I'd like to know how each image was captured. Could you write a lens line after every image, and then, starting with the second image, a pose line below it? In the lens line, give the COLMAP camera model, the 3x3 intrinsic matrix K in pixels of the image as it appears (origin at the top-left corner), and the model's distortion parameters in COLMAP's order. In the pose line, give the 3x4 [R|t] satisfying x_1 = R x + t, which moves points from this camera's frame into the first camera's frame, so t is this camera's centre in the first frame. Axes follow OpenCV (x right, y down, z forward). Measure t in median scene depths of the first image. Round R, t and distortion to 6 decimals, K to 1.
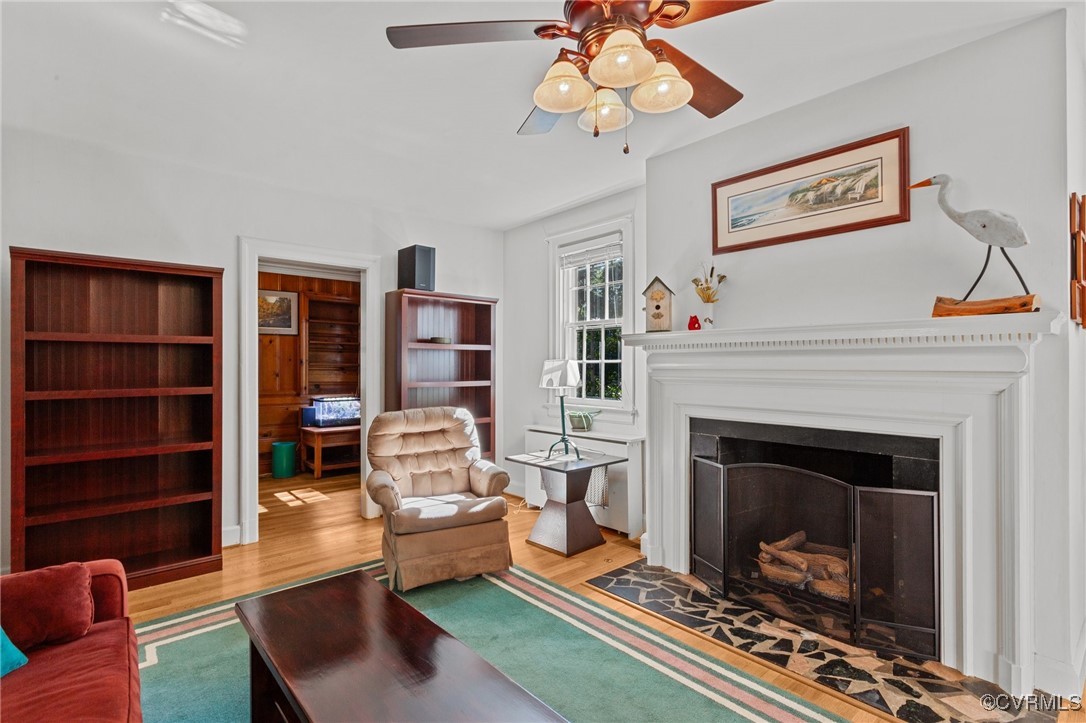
lens RADIAL K [[523.2, 0, 548.7], [0, 523.2, 360.3], [0, 0, 1]] dist [0.004870, 0.000424]
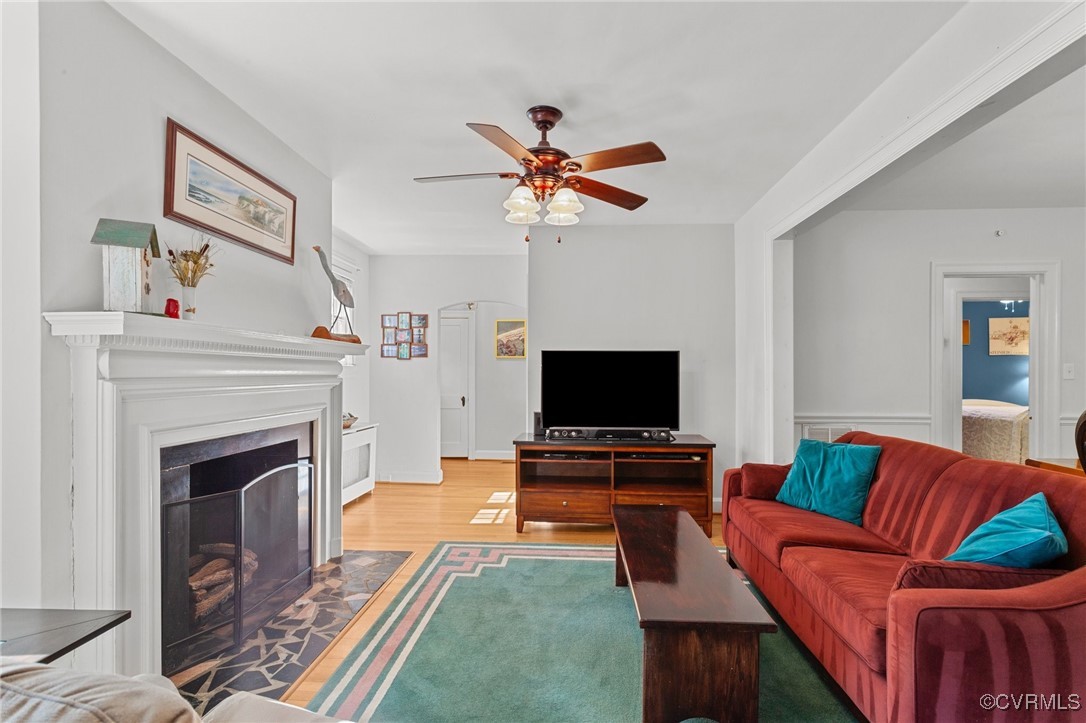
lens RADIAL K [[512.4, 0, 546.9], [0, 512.4, 365.8], [0, 0, 1]] dist [0.000453, 0.000905]
pose [[-0.705464, 0.007630, 0.708705, -0.641181], [-0.008559, 0.999777, -0.019284, 0.013609], [-0.708694, -0.019670, -0.705241, 1.307873]]
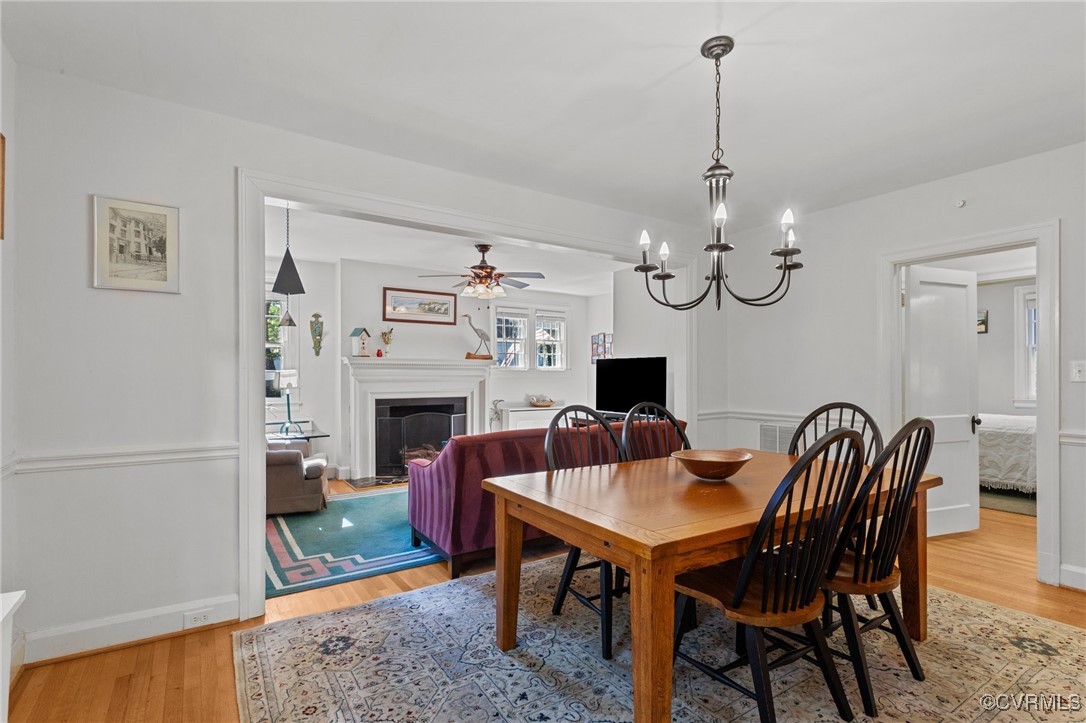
lens RADIAL K [[512.4, 0, 546.9], [0, 512.4, 365.8], [0, 0, 1]] dist [0.000453, 0.000905]
pose [[0.127967, 0.014463, 0.991673, -1.904449], [-0.008461, 0.999873, -0.013491, 0.000043], [-0.991742, -0.006664, 0.128073, 0.101135]]
